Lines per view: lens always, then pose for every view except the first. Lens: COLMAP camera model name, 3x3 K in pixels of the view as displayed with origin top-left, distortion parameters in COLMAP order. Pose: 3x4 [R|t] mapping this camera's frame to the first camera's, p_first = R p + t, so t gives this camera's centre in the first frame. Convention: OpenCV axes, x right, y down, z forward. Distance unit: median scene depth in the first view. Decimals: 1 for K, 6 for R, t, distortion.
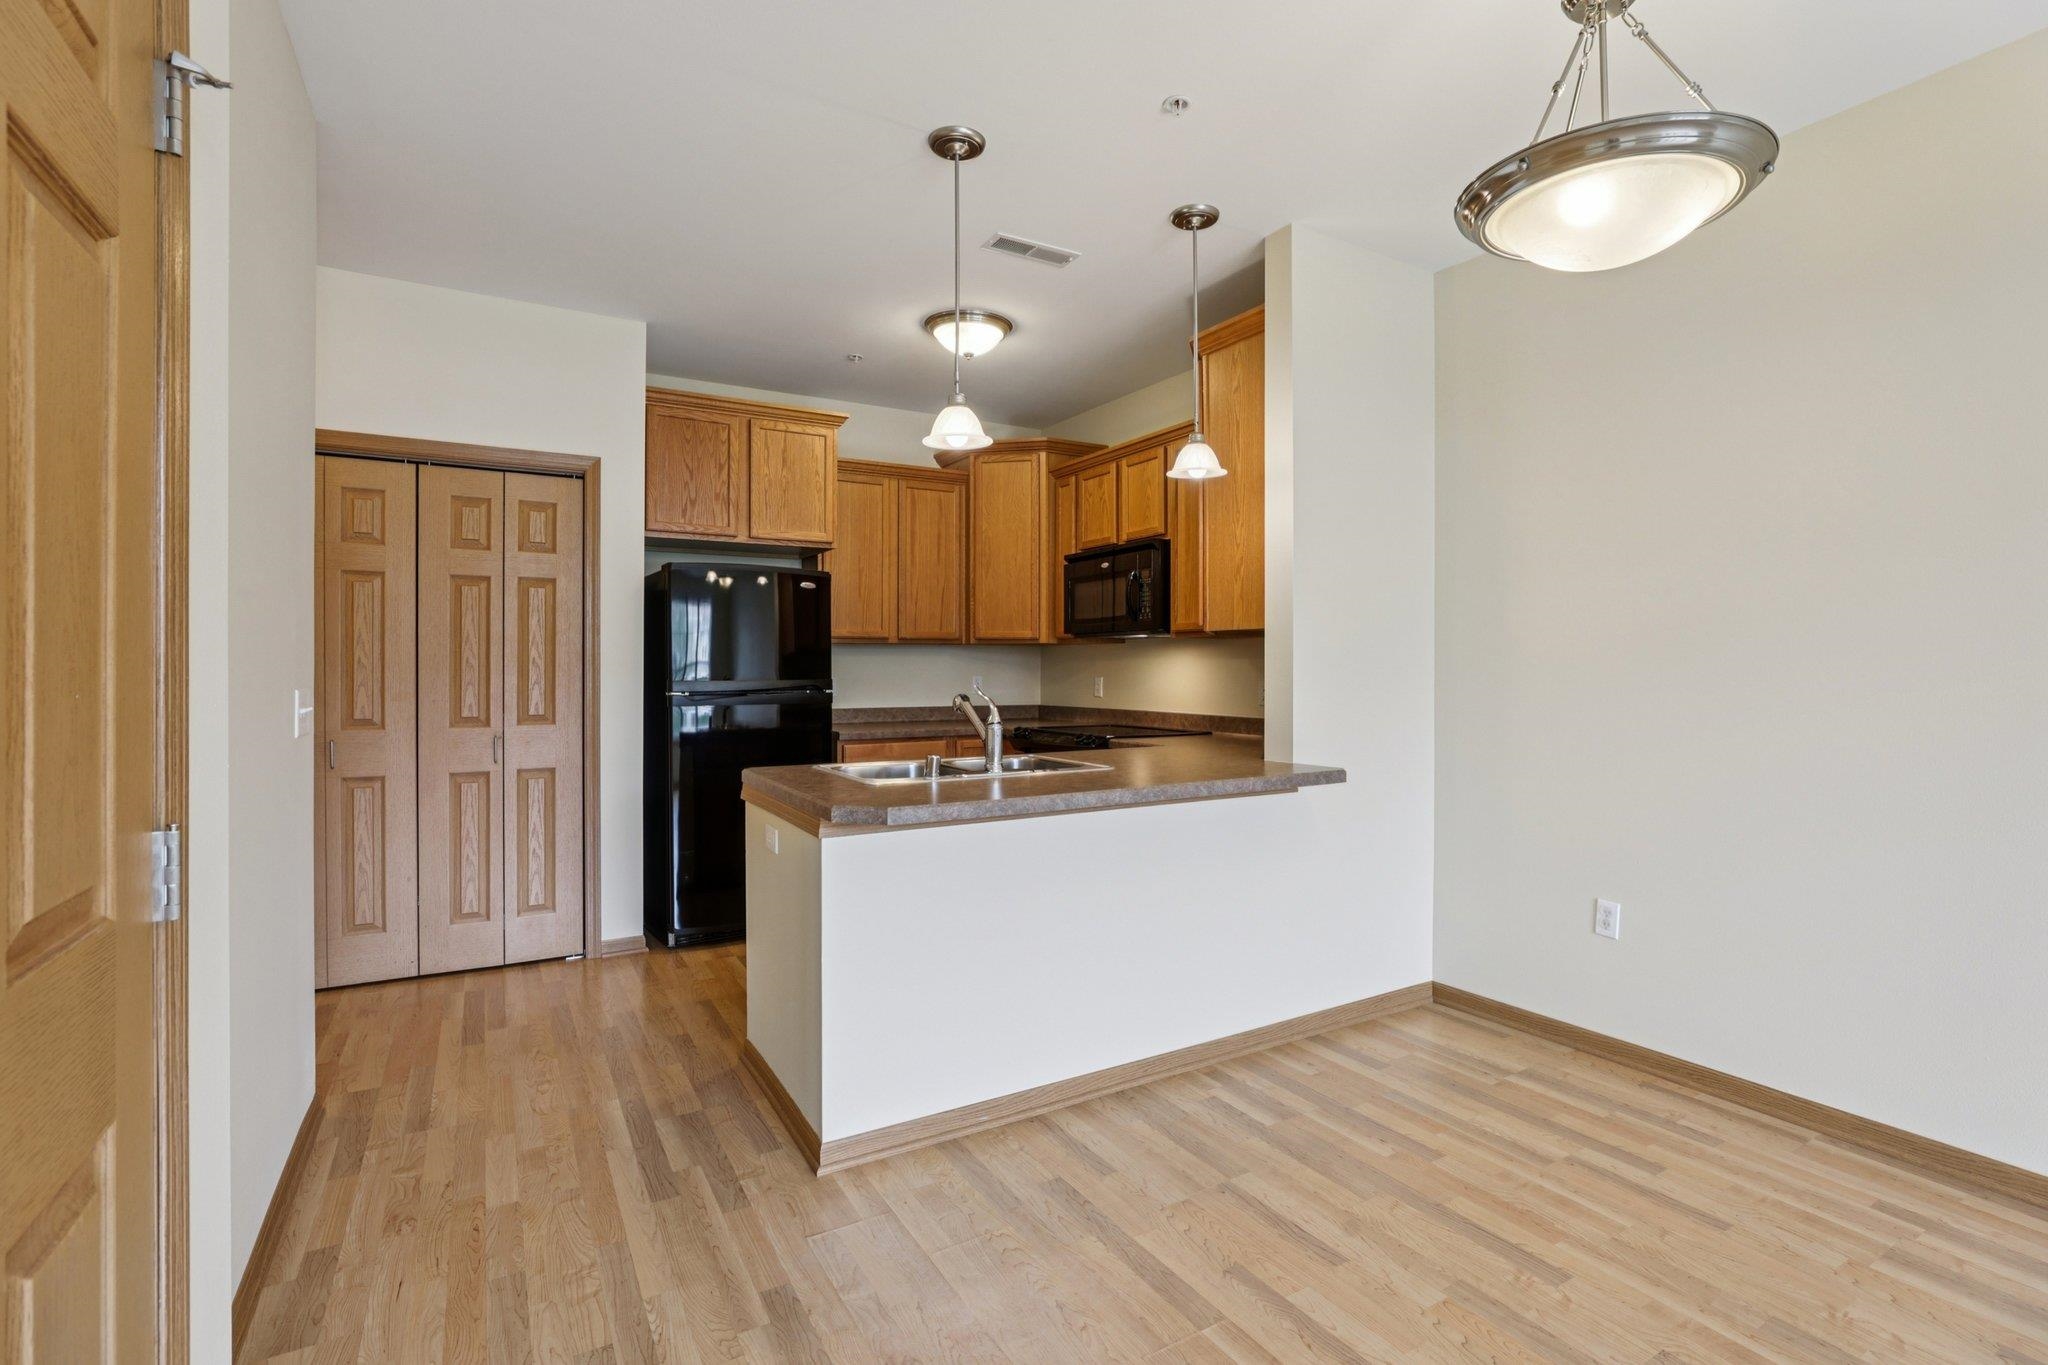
lens RADIAL K [[948.7, 0, 1037.0], [0, 948.7, 680.7], [0, 0, 1]] dist [-0.042291, 0.013697]
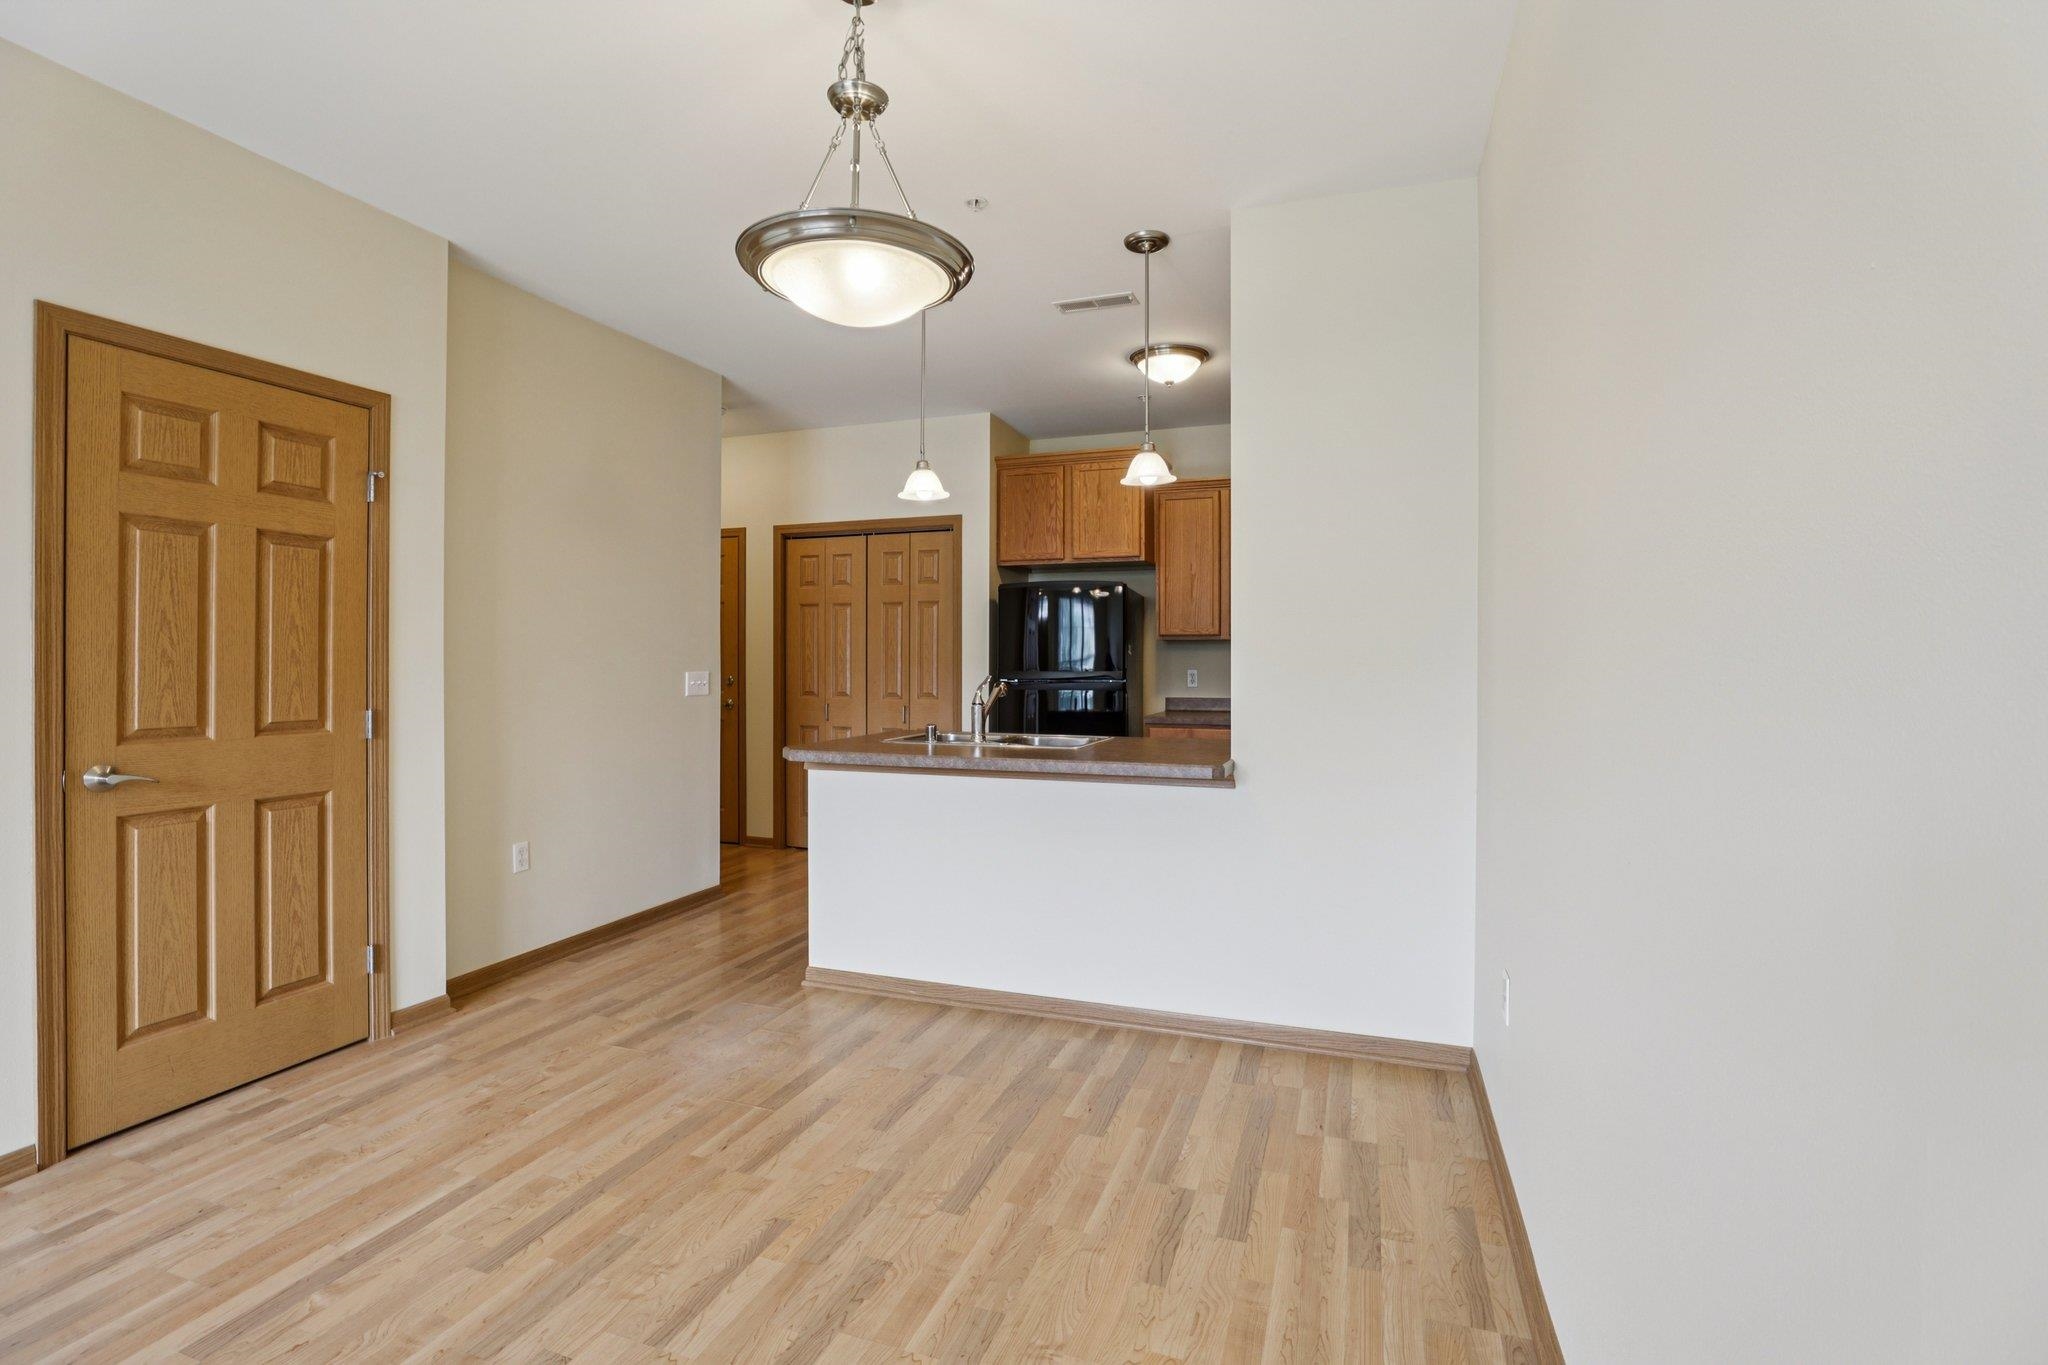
lens RADIAL K [[948.7, 0, 1024.1], [0, 948.7, 662.7], [0, 0, 1]] dist [-0.042291, 0.013697]
pose [[0.632337, 0.000948, -0.774693, 0.727559], [-0.012788, 0.999876, -0.009214, 0.000667], [0.774588, 0.015733, 0.632270, 0.170894]]
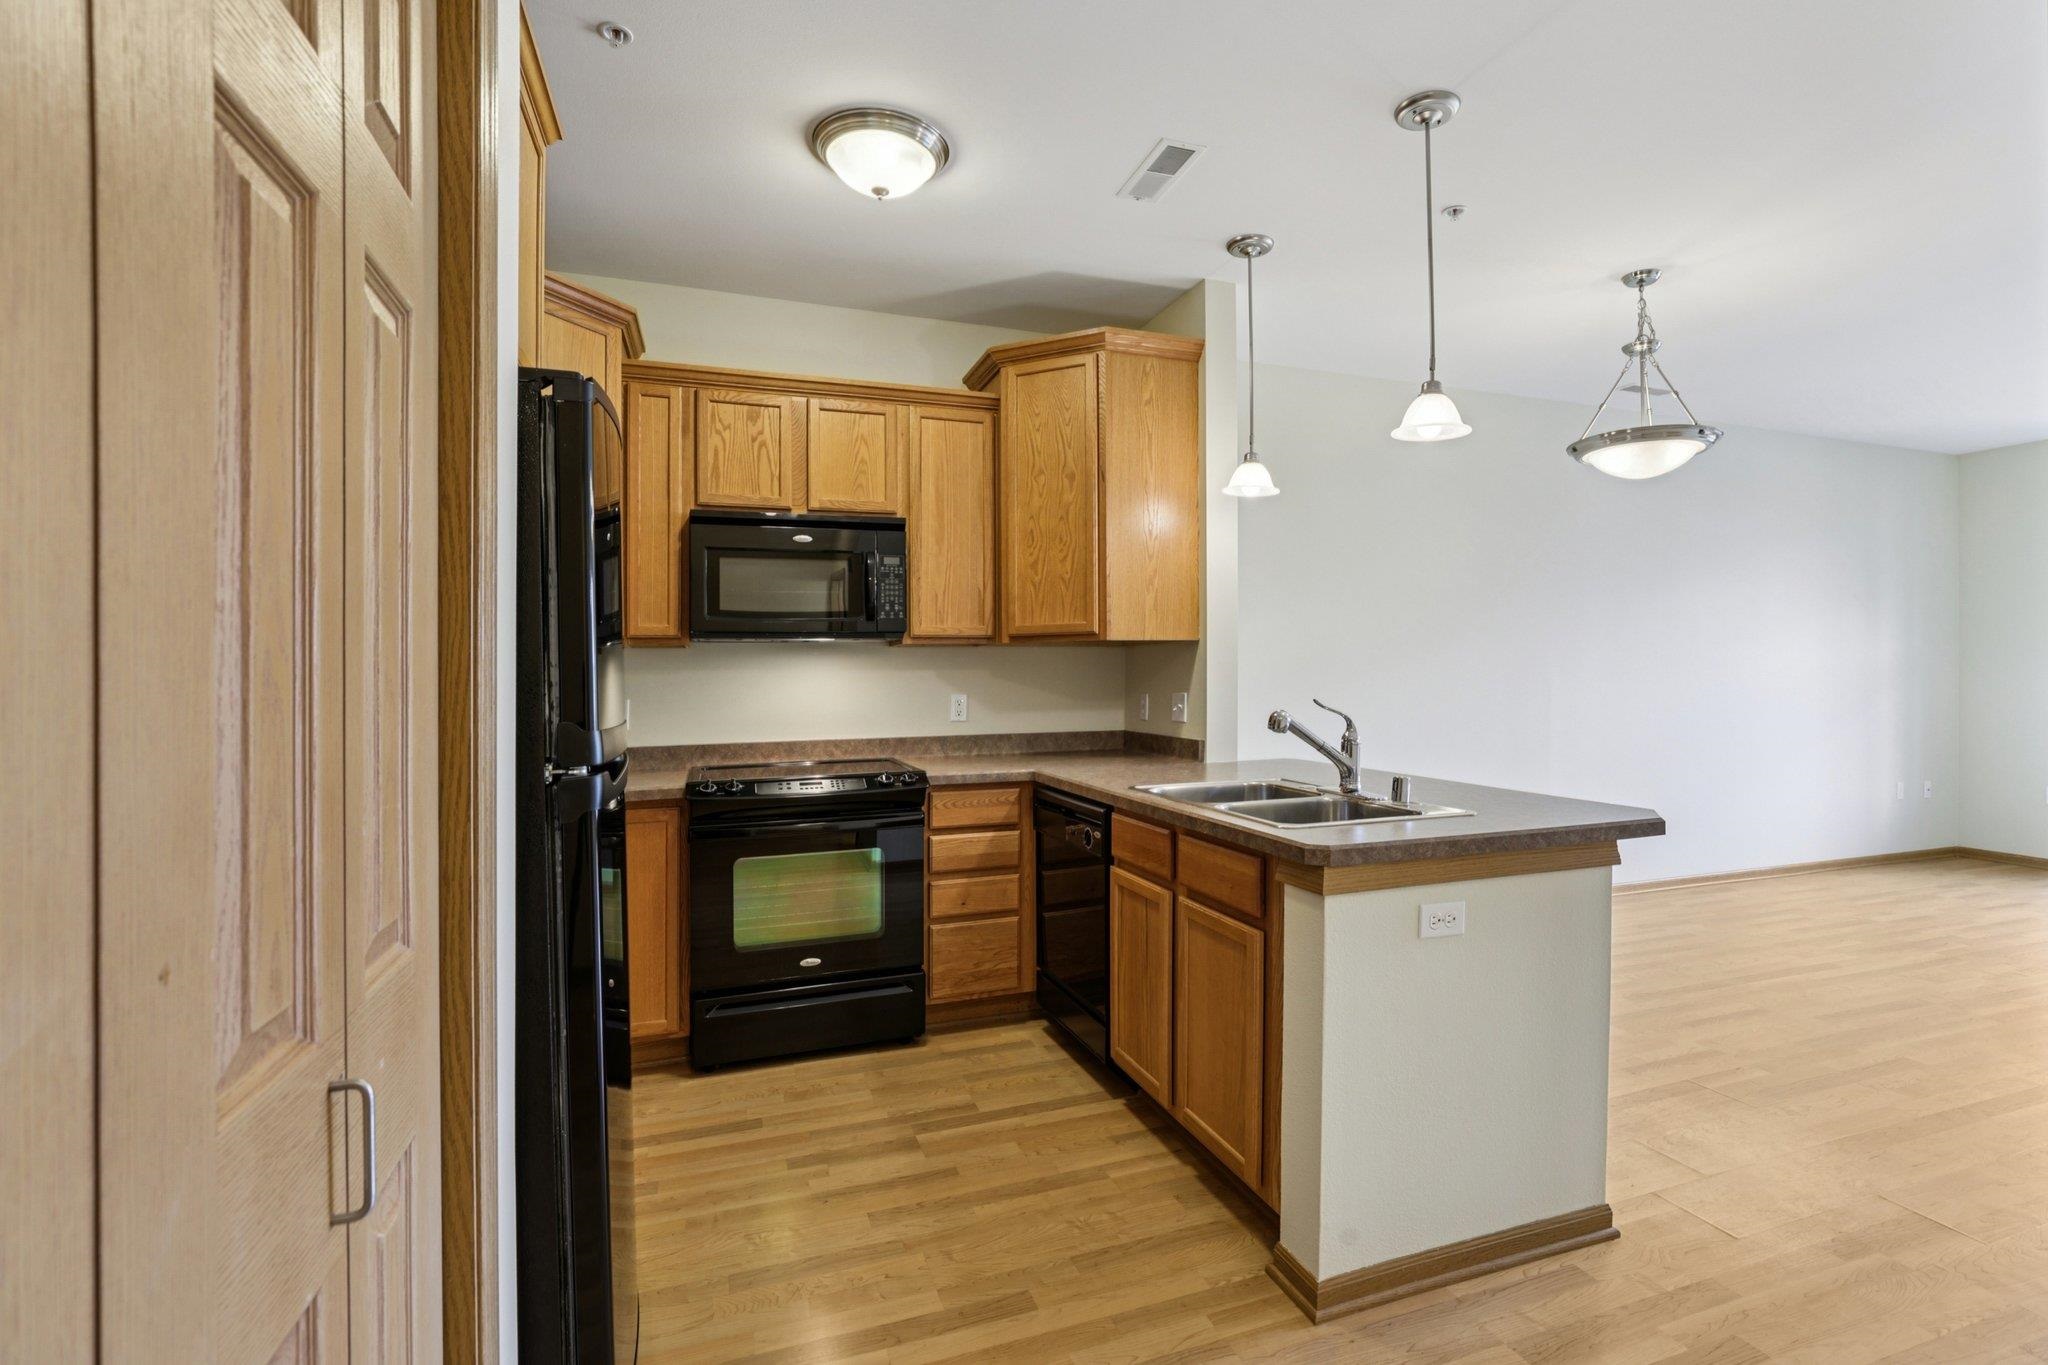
lens RADIAL K [[948.7, 0, 1035.4], [0, 948.7, 692.6], [0, 0, 1]] dist [-0.042291, 0.013697]
pose [[0.193899, -0.013972, 0.980922, -0.699188], [0.025343, 0.999636, 0.009229, -0.008256], [-0.980694, 0.023070, 0.194183, 0.810615]]
